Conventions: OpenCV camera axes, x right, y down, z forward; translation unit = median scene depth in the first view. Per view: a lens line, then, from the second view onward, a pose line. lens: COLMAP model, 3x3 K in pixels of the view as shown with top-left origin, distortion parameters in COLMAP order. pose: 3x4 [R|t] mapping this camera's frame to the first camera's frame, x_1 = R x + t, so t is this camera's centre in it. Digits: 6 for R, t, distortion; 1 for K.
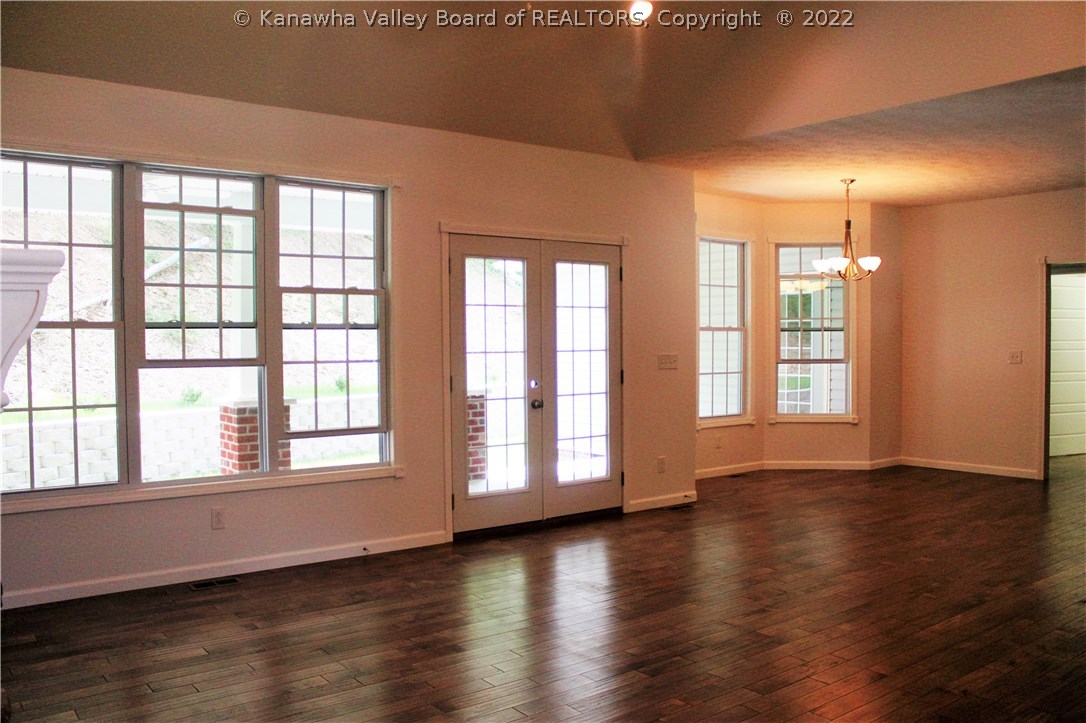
lens RADIAL K [[916.4, 0, 543.0], [0, 916.4, 361.5], [0, 0, 1]] dist [-0.153280, 0.135607]
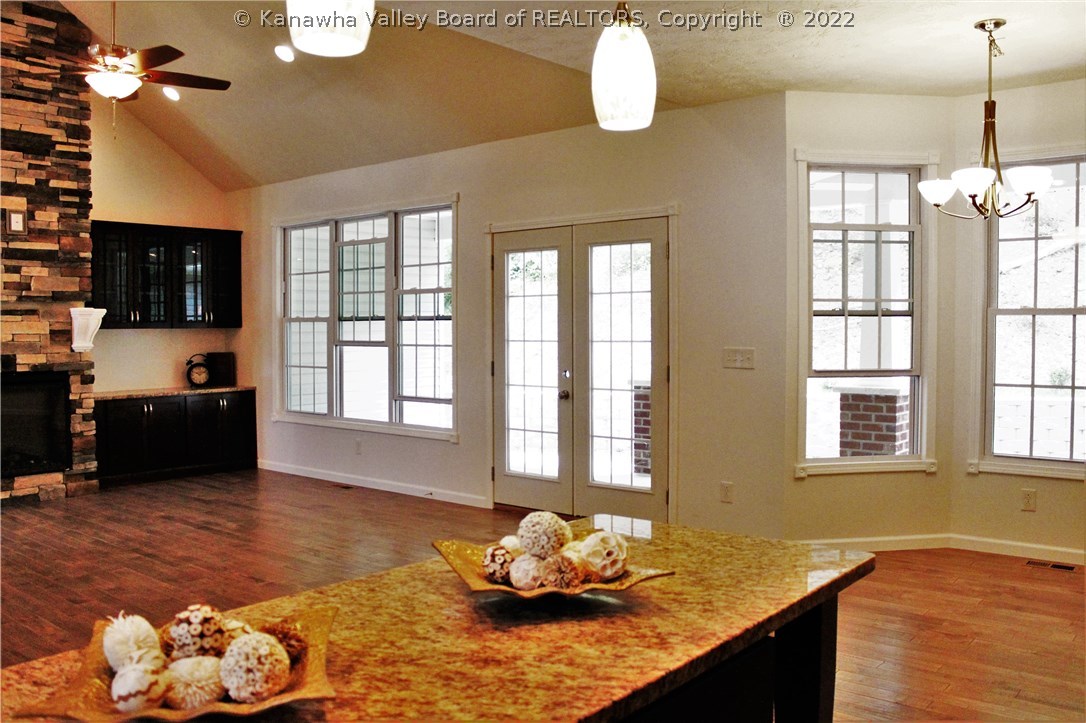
lens RADIAL K [[916.4, 0, 543.0], [0, 916.4, 361.5], [0, 0, 1]] dist [-0.153280, 0.135607]
pose [[0.215584, 0.039868, -0.975671, 1.012830], [-0.021133, 0.999123, 0.036157, -0.025822], [0.976257, 0.012824, 0.216238, 0.823269]]
